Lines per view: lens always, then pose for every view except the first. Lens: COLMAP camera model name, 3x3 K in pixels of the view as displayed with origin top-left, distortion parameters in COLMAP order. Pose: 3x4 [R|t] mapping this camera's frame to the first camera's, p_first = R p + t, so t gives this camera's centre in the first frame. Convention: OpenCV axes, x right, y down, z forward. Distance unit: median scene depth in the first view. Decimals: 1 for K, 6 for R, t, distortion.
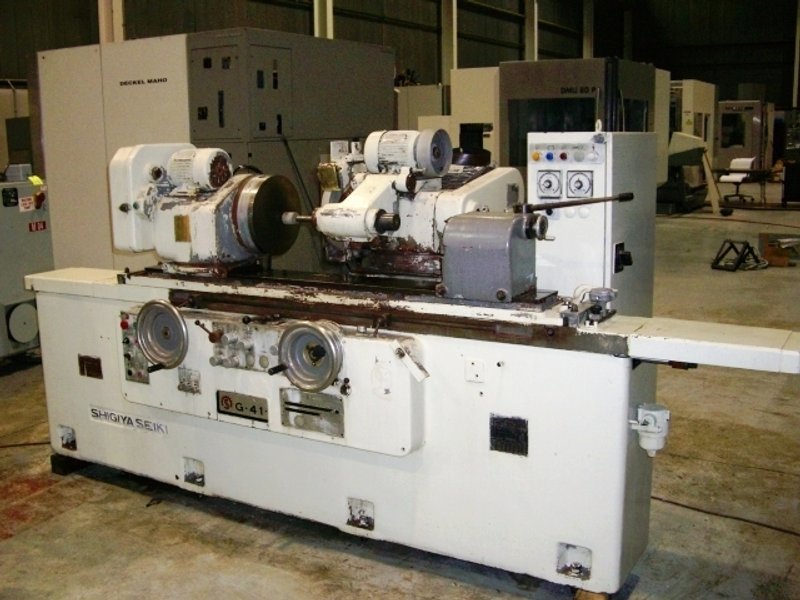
lens RADIAL K [[872.2, 0, 371.4], [0, 872.2, 299.7], [0, 0, 1]] dist [-0.200199, 0.183005]
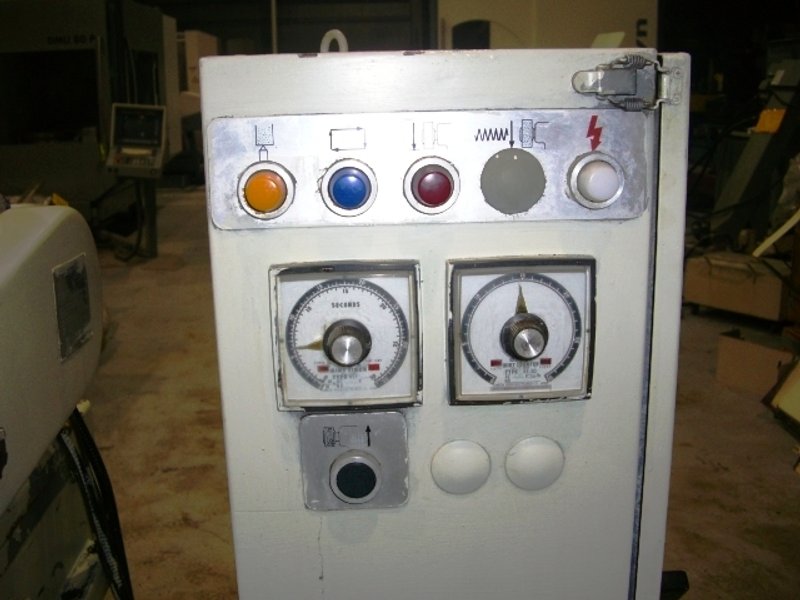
lens RADIAL K [[872.2, 0, 371.4], [0, 872.2, 299.7], [0, 0, 1]] dist [-0.200199, 0.183005]
pose [[0.831075, -0.131130, 0.540481, 0.100993], [0.109152, 0.991364, 0.072683, -0.140351], [-0.545345, -0.001411, 0.838211, 0.761423]]
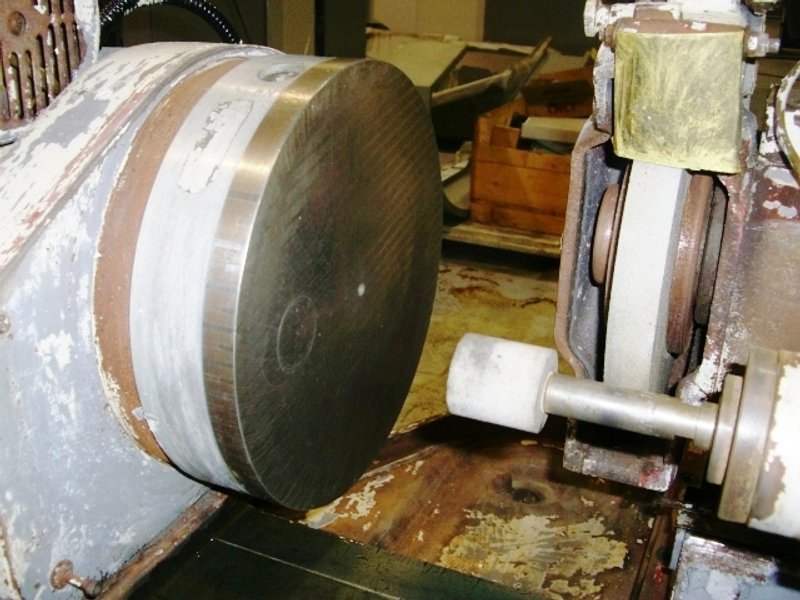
lens RADIAL K [[872.2, 0, 371.4], [0, 872.2, 299.7], [0, 0, 1]] dist [-0.200199, 0.183005]
pose [[0.993279, -0.007926, 0.115476, -0.129319], [-0.015207, 0.980068, 0.198081, -0.133683], [-0.114744, -0.198506, 0.973360, 0.843279]]
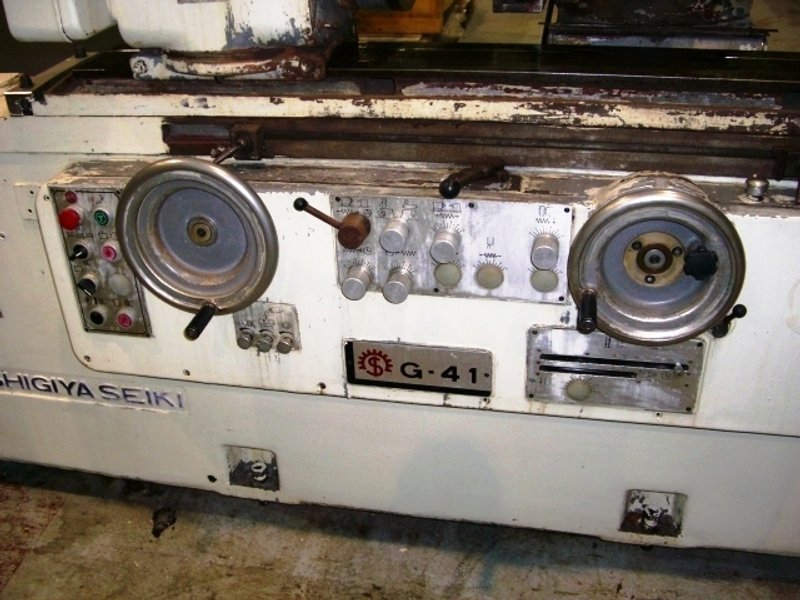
lens RADIAL K [[872.2, 0, 371.4], [0, 872.2, 299.7], [0, 0, 1]] dist [-0.200199, 0.183005]
pose [[0.945250, -0.187867, 0.266850, -0.276933], [0.089112, 0.935196, 0.342737, -0.065704], [-0.313945, -0.300192, 0.900735, 0.589233]]
